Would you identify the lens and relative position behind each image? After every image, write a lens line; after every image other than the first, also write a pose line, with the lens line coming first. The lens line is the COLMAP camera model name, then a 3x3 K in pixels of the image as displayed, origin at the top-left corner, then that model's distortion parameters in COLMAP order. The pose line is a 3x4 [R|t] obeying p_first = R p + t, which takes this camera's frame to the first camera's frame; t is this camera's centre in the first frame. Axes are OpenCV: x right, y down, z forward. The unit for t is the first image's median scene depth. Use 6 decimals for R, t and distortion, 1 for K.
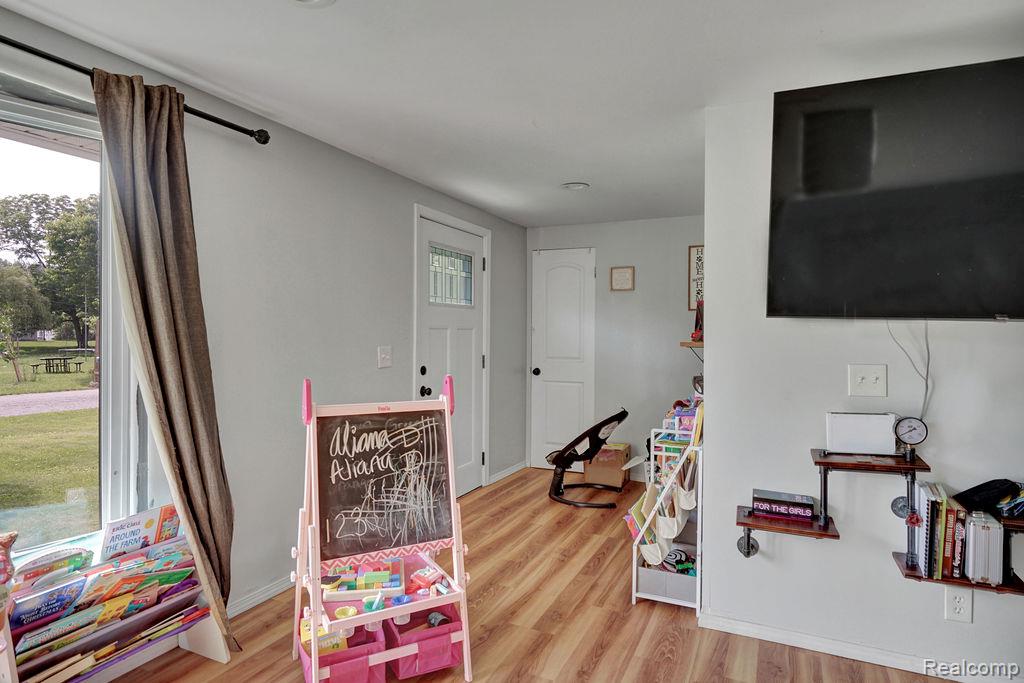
lens RADIAL K [[569.2, 0, 510.7], [0, 569.2, 339.7], [0, 0, 1]] dist [0.000845, -0.000119]
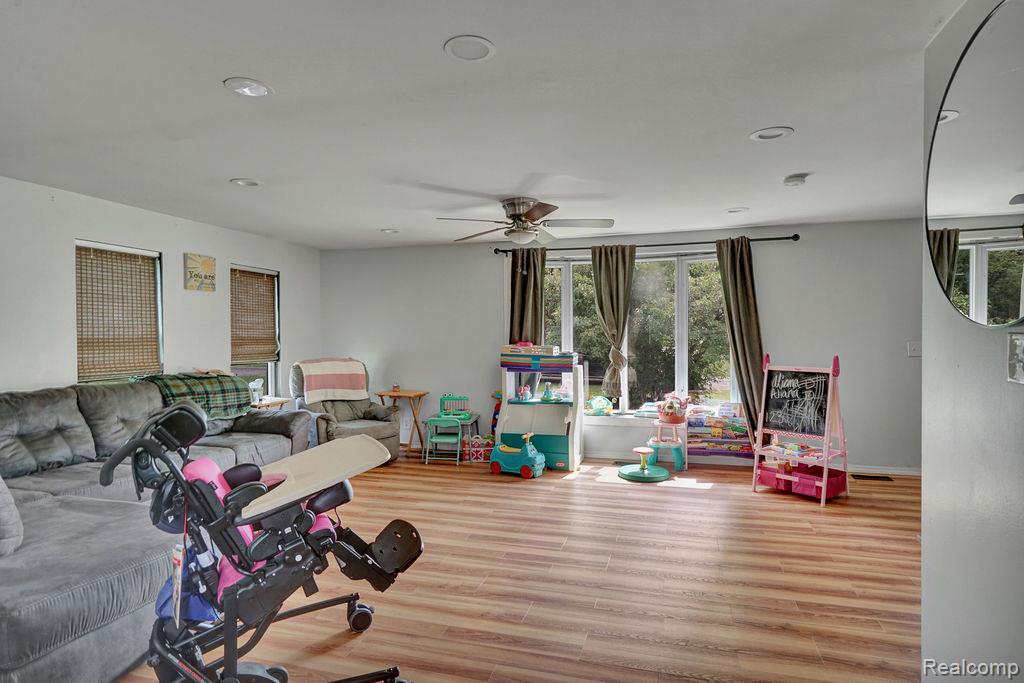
lens RADIAL K [[569.2, 0, 512.7], [0, 569.2, 341.2], [0, 0, 1]] dist [0.000845, -0.000119]
pose [[0.155121, 0.009892, -0.987846, 1.750679], [-0.000883, 0.999951, 0.009874, -0.004380], [0.987895, -0.000659, 0.155123, -0.396822]]
